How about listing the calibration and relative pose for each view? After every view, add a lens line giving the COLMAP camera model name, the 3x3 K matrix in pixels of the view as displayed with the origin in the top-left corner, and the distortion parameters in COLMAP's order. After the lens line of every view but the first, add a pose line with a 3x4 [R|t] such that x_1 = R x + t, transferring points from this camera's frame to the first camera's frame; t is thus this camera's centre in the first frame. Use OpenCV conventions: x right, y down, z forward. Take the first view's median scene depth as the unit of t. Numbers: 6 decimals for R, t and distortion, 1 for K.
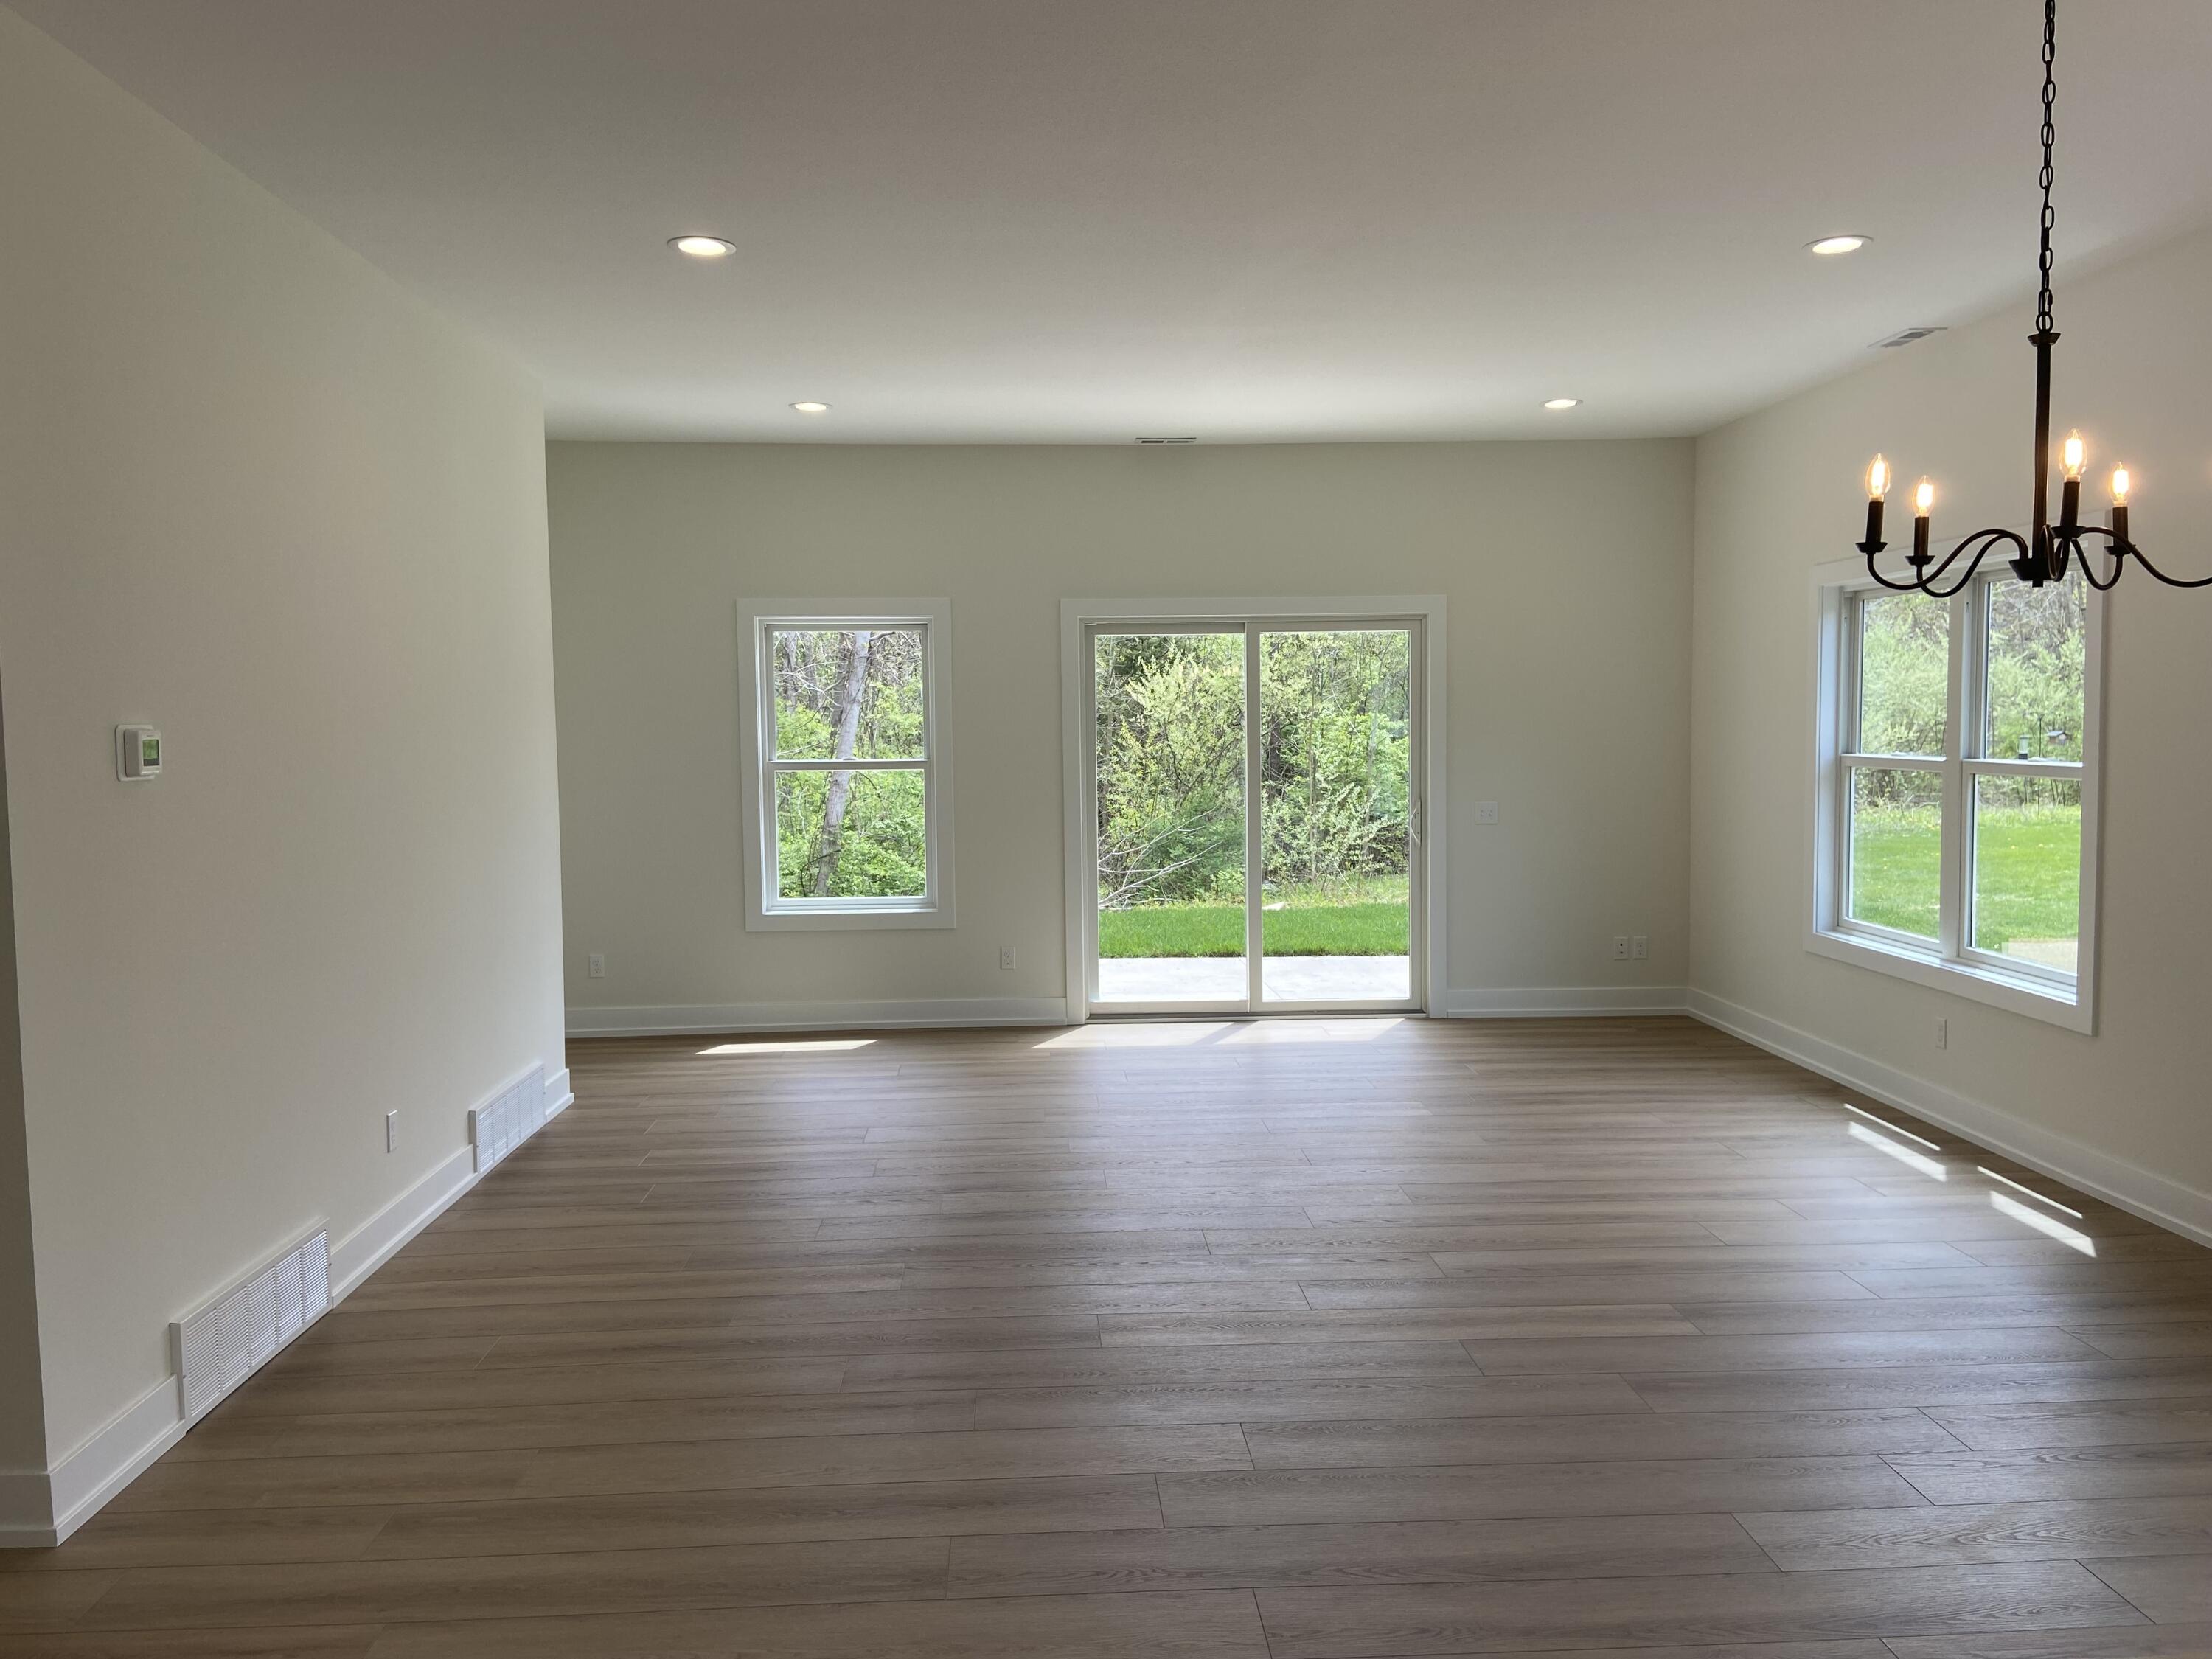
lens RADIAL K [[1640.8, 0, 1096.5], [0, 1640.8, 817.8], [0, 0, 1]] dist [0.108717, -0.135511]
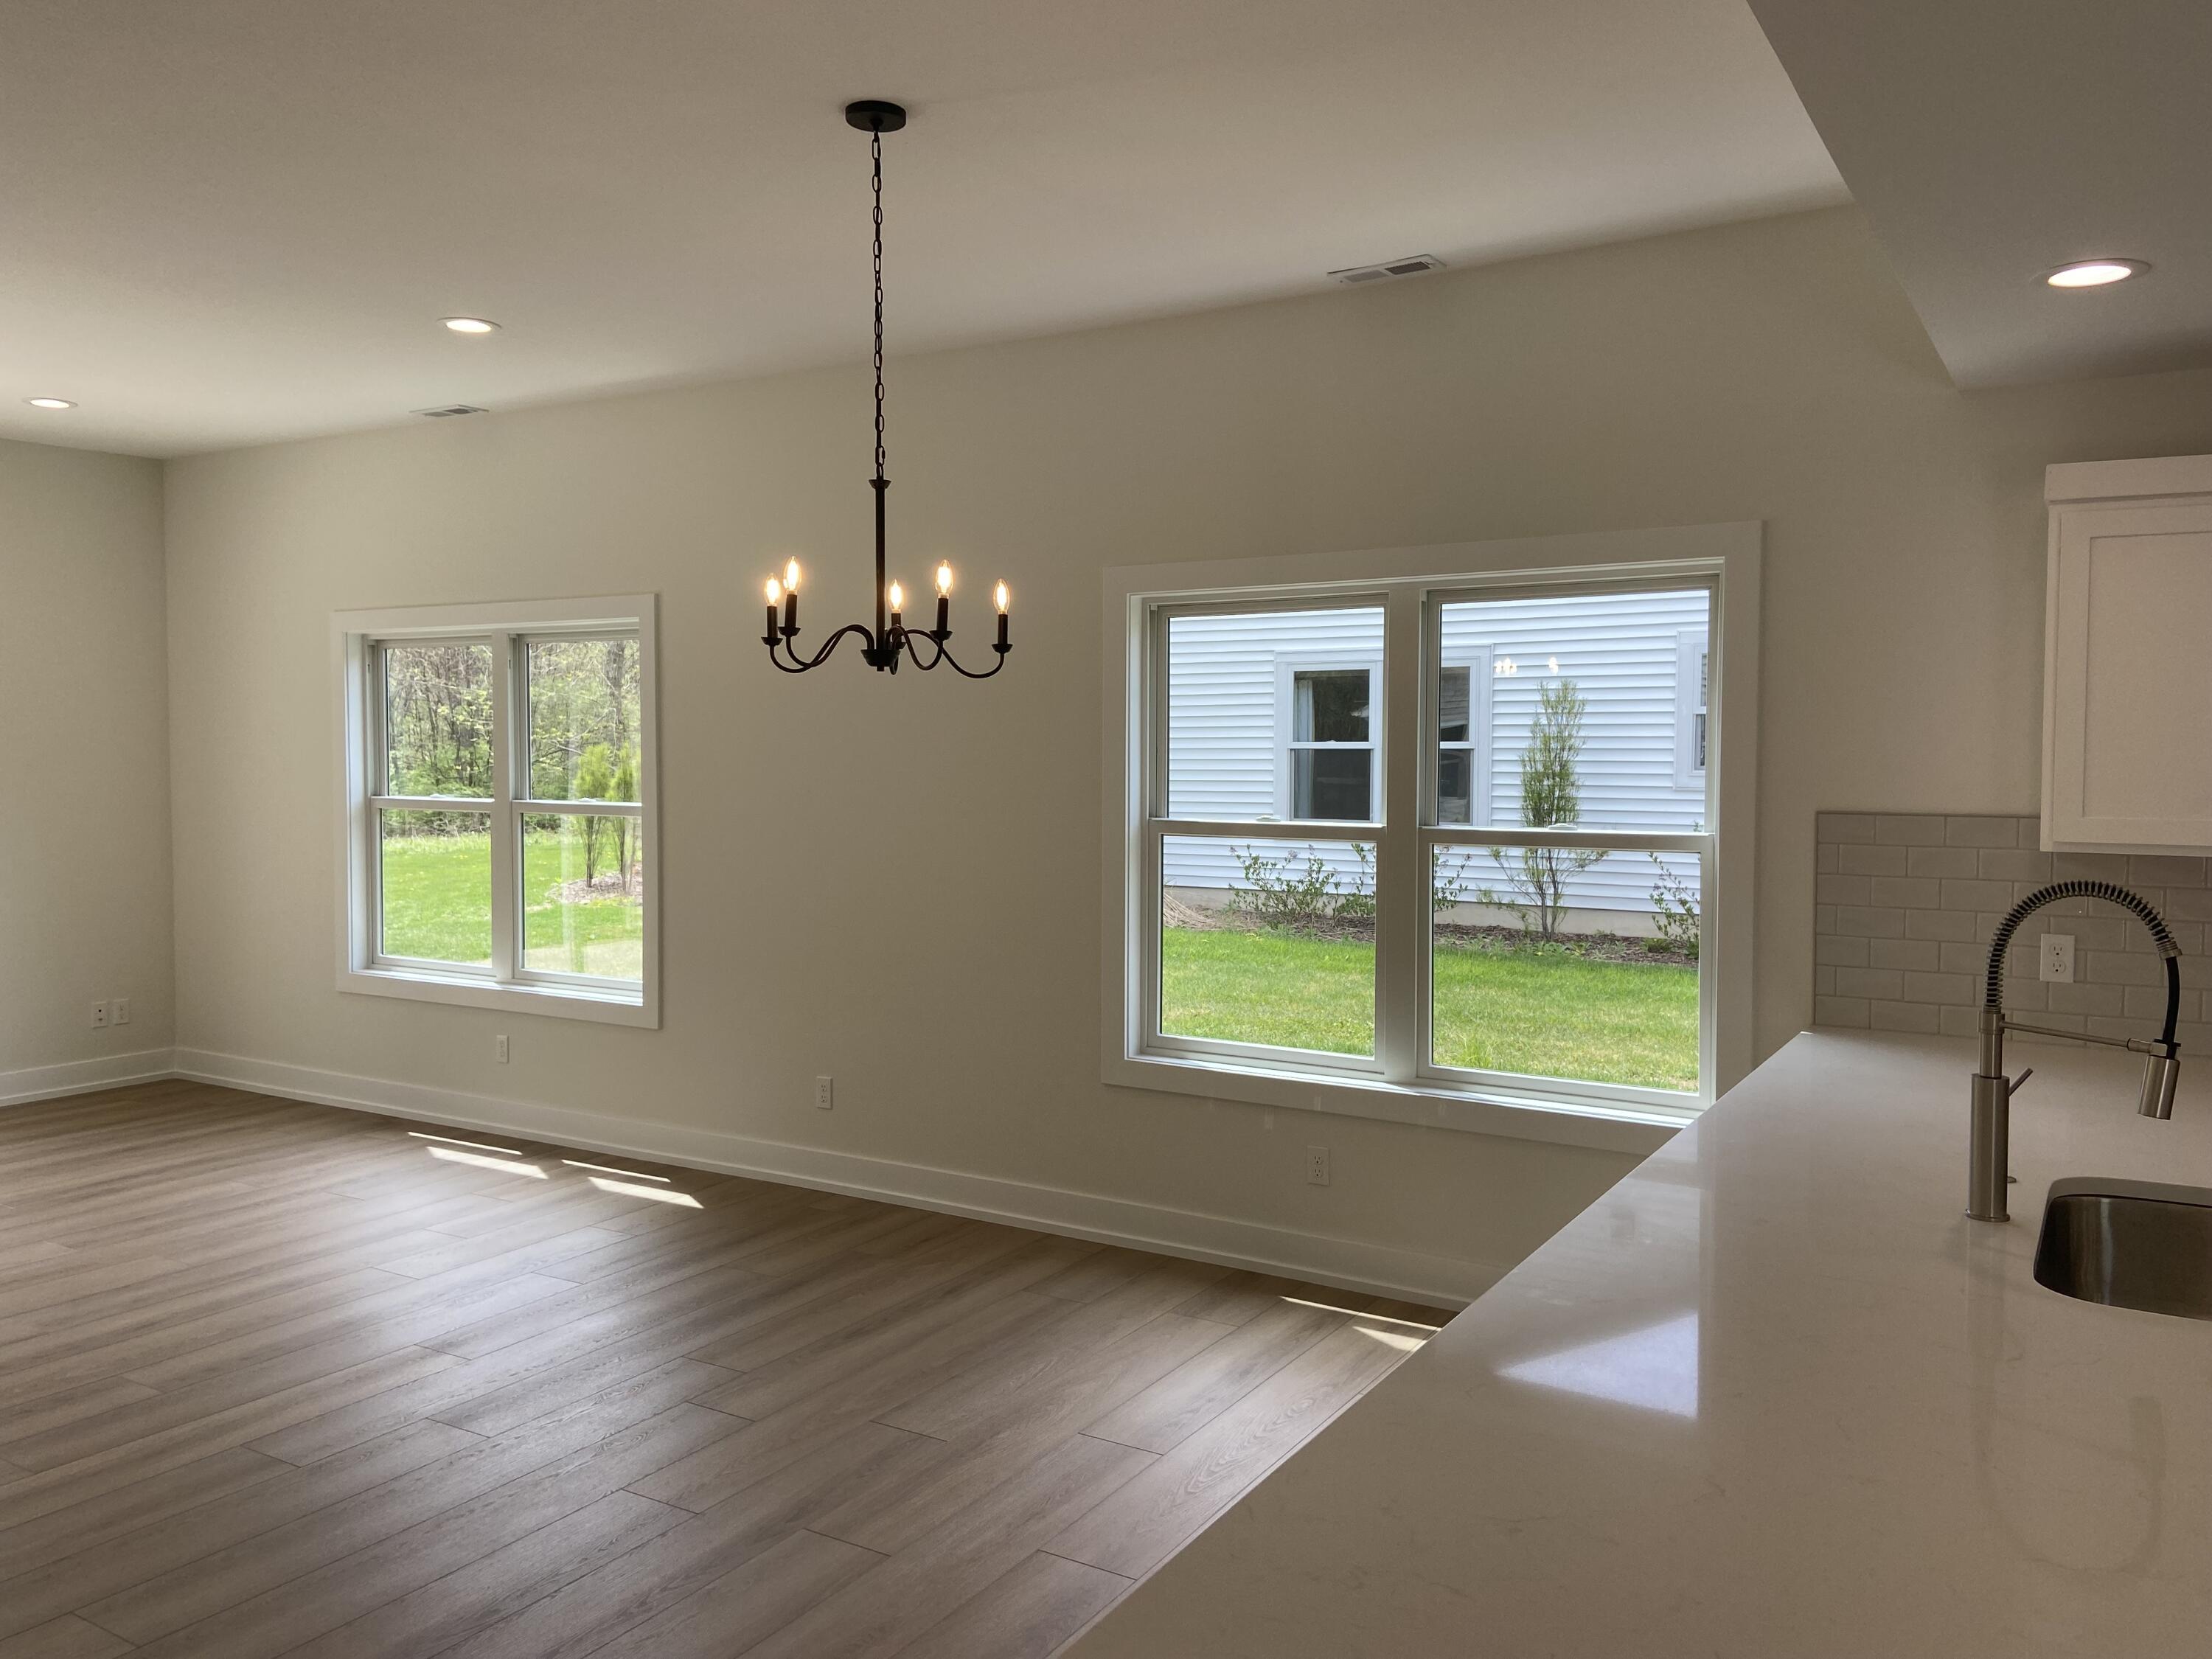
lens RADIAL K [[1640.8, 0, 1096.5], [0, 1640.8, 817.8], [0, 0, 1]] dist [0.108717, -0.135511]
pose [[0.563286, -0.021752, 0.825975, -0.175390], [0.041042, 0.999156, -0.001676, -0.005628], [-0.825242, 0.034844, 0.563704, 0.056590]]
